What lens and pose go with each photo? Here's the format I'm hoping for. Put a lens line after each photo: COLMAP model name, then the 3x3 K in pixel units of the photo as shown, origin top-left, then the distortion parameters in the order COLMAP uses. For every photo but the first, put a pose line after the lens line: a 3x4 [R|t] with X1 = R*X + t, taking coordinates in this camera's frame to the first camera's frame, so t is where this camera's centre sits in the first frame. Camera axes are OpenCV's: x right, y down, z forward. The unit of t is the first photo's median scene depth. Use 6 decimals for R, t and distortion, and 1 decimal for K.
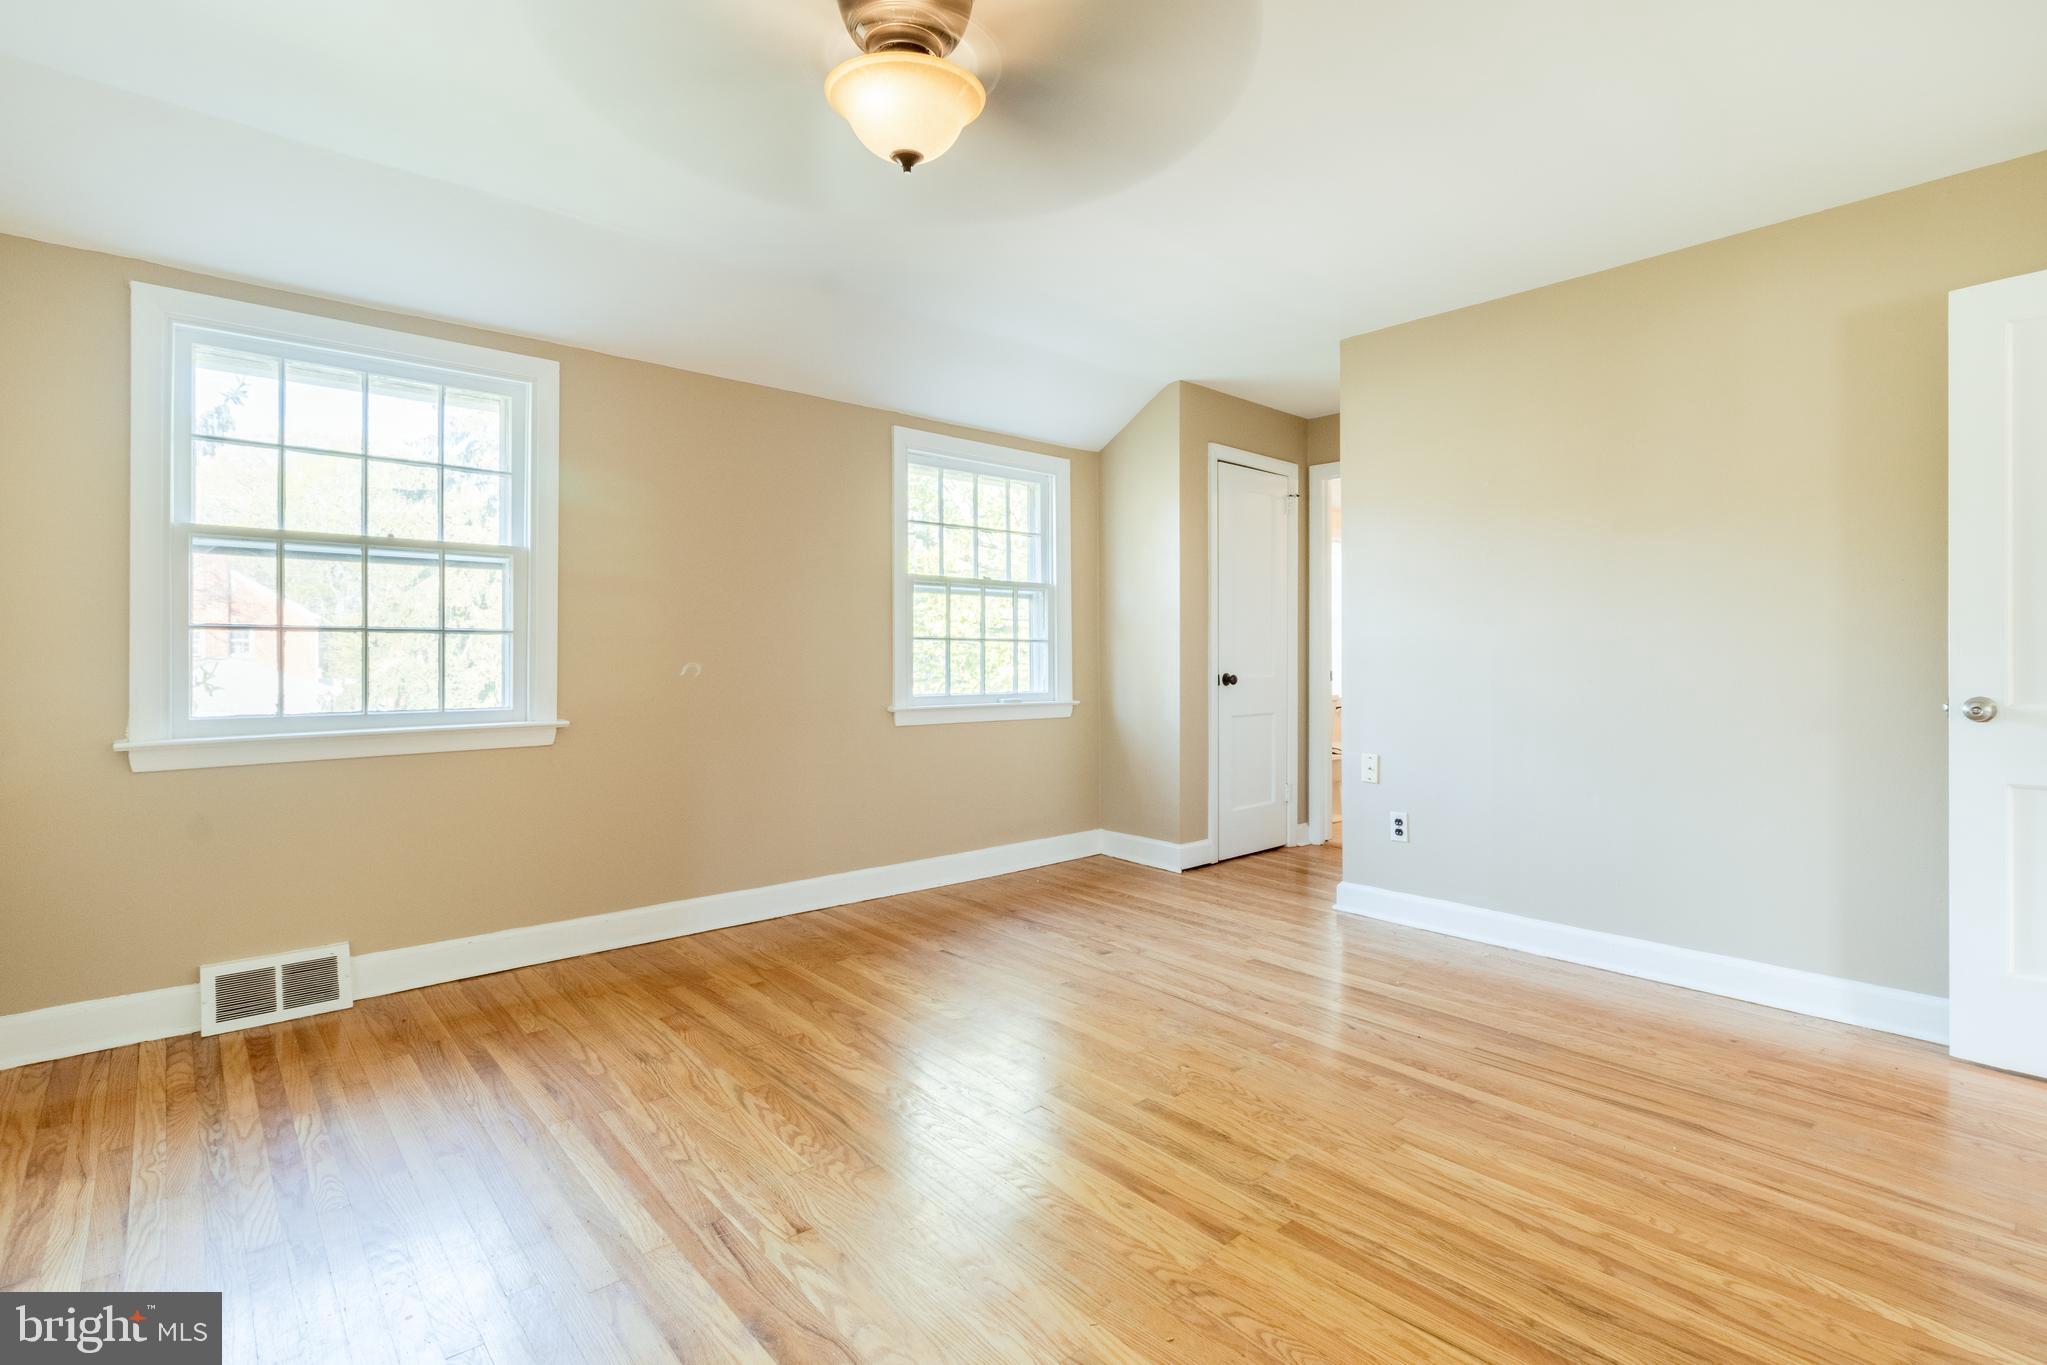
lens RADIAL K [[953.3, 0, 1029.2], [0, 953.3, 659.1], [0, 0, 1]] dist [0.001757, 0.000584]
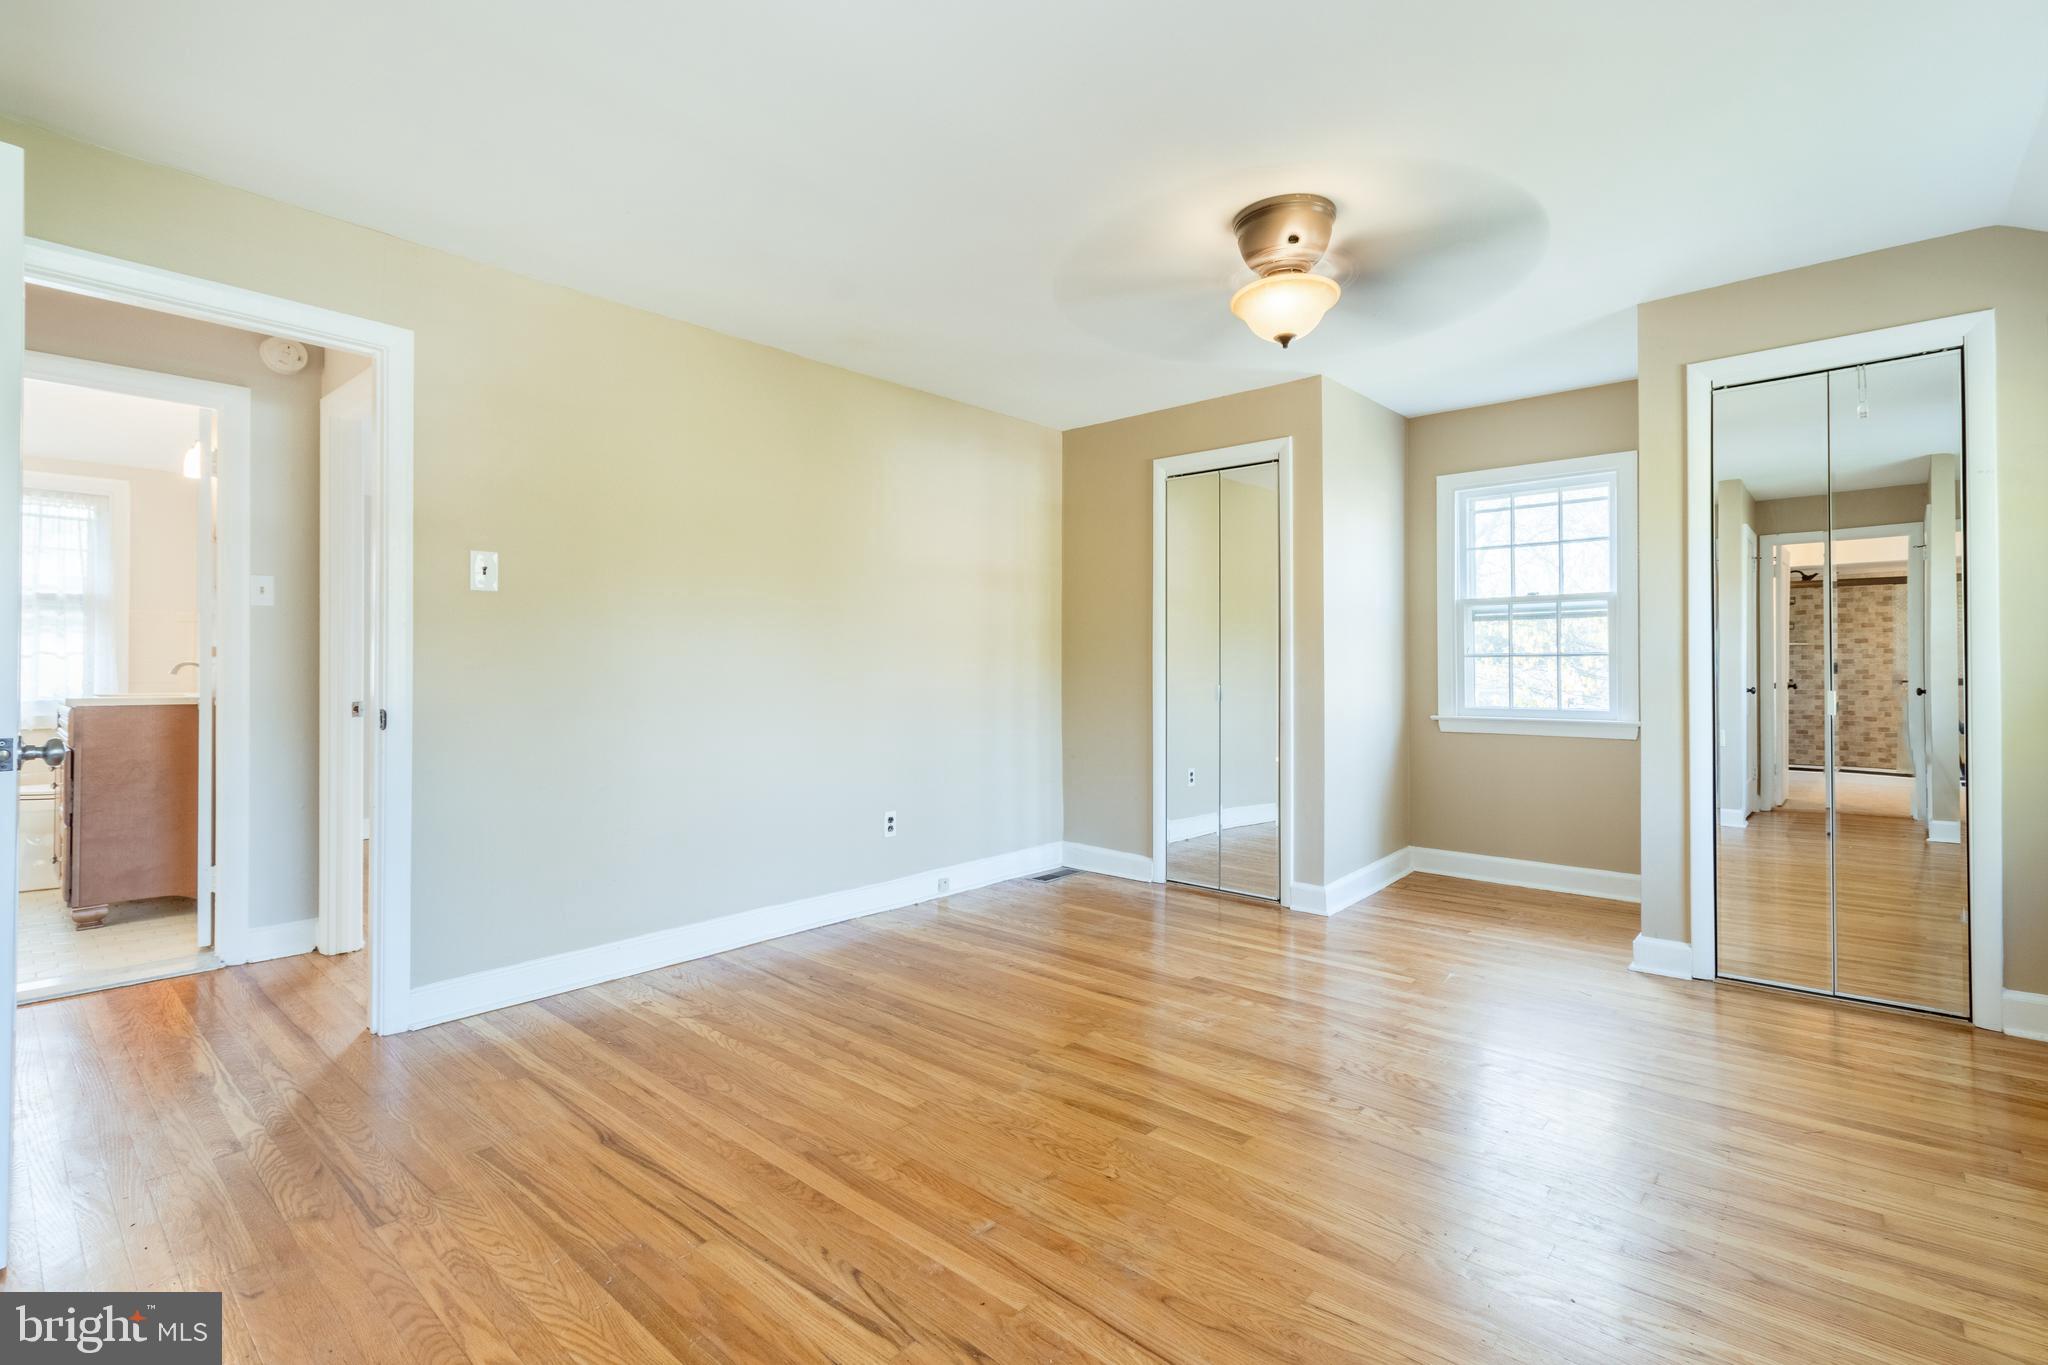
lens RADIAL K [[953.8, 0, 1029.7], [0, 953.8, 659.1], [0, 0, 1]] dist [0.001757, 0.000584]
pose [[-0.991969, -0.000931, -0.126475, 0.273118], [-0.000706, 0.999998, -0.001826, -0.014053], [0.126476, -0.001722, -0.991968, 1.464195]]
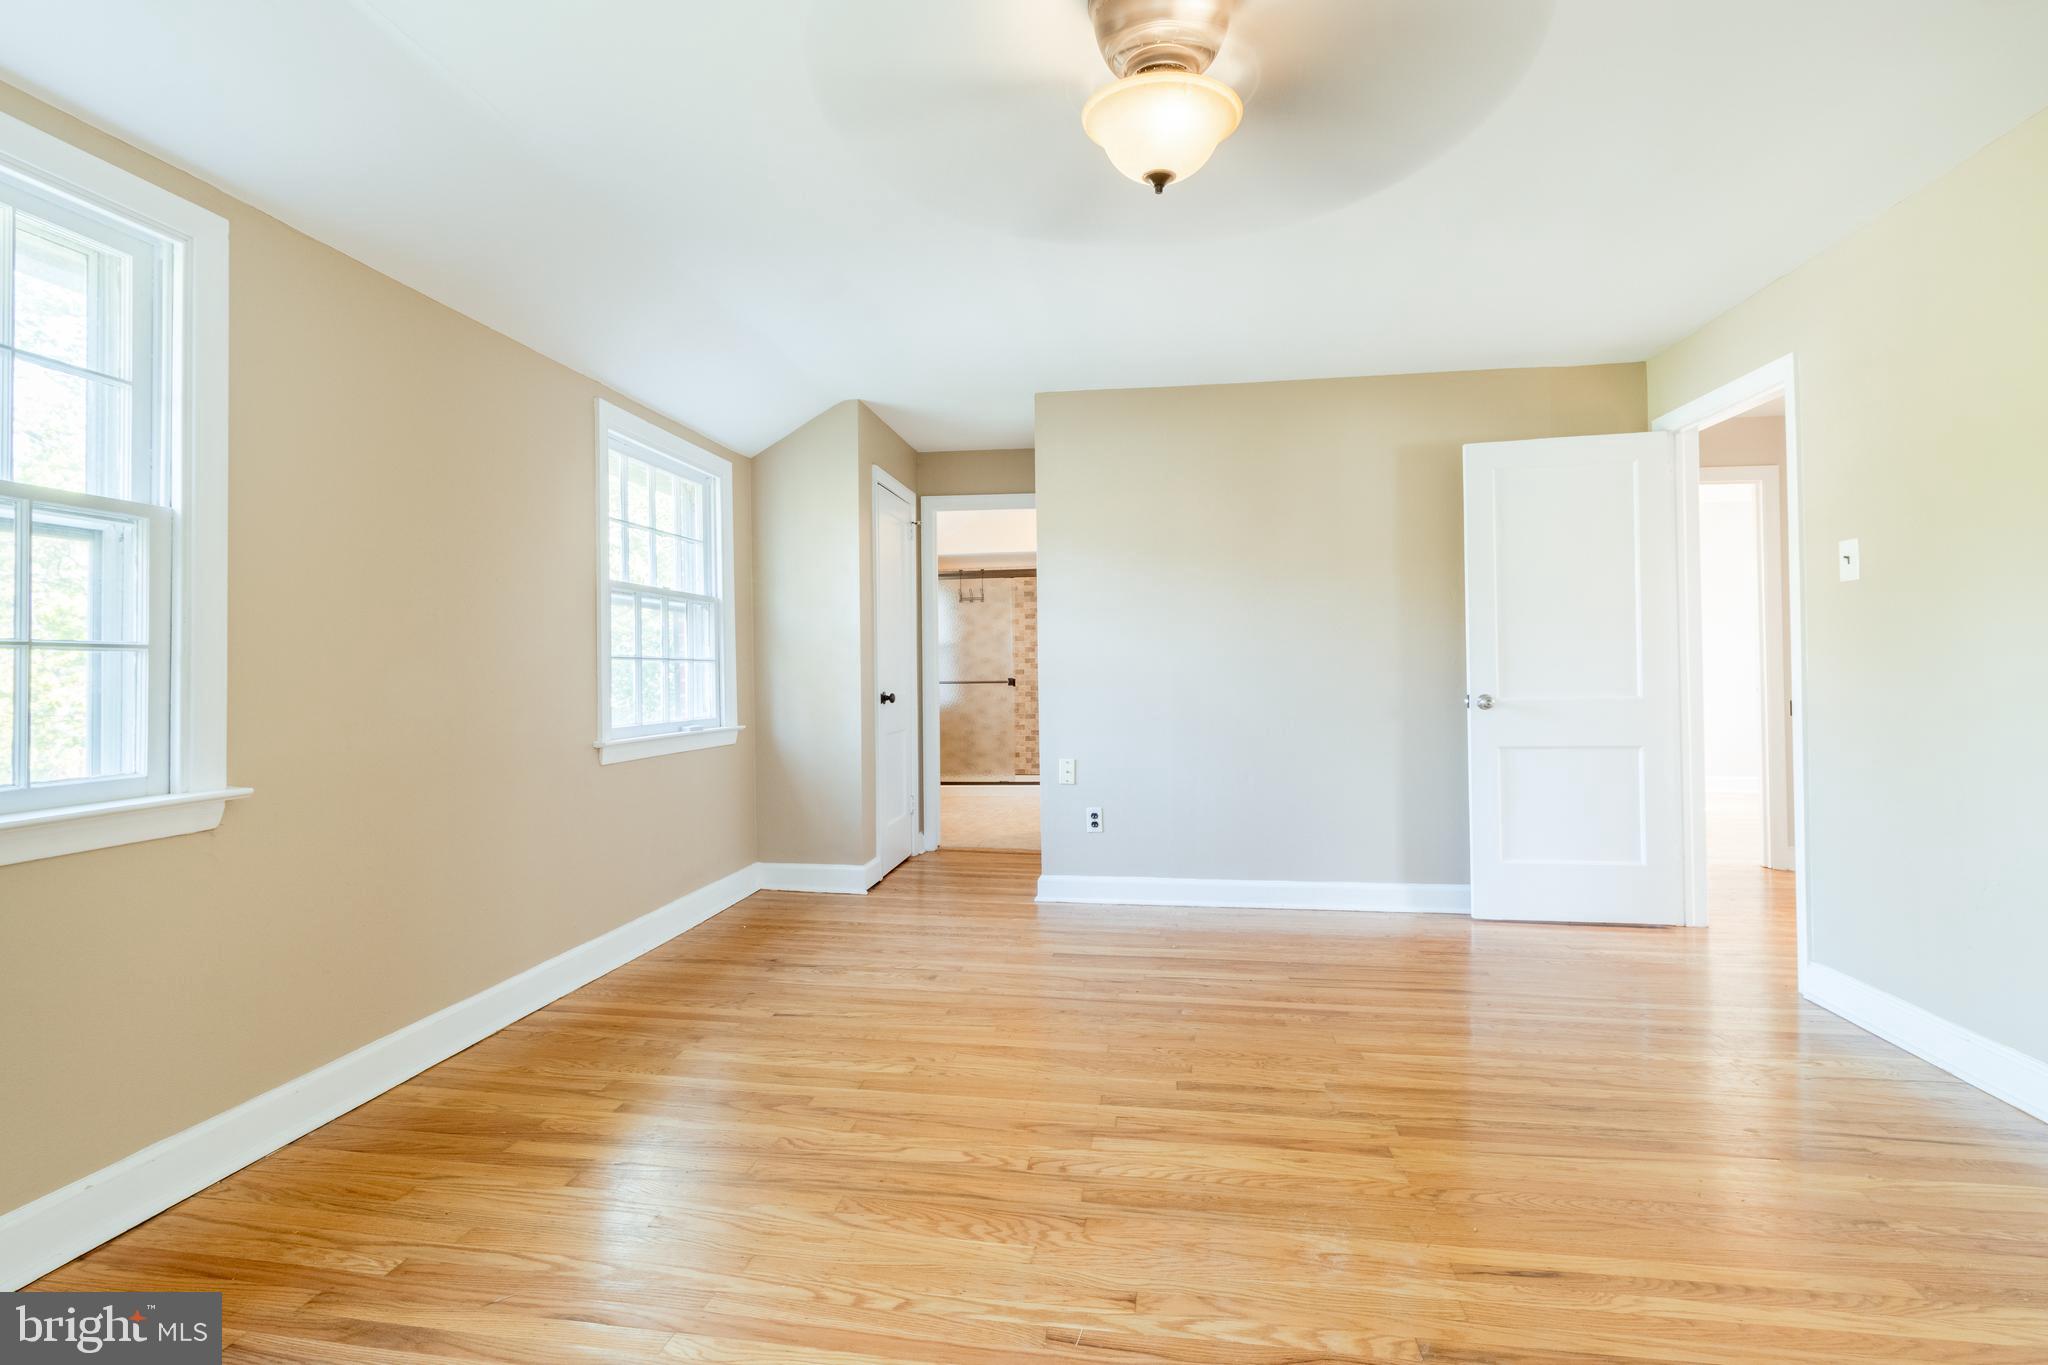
lens RADIAL K [[948.9, 0, 1016.5], [0, 948.9, 660.5], [0, 0, 1]] dist [0.000584, 0.000779]
pose [[0.774124, -0.001435, 0.633032, -0.529198], [0.012777, 0.999829, -0.013358, -0.005376], [-0.632904, 0.018429, 0.774011, 0.202768]]
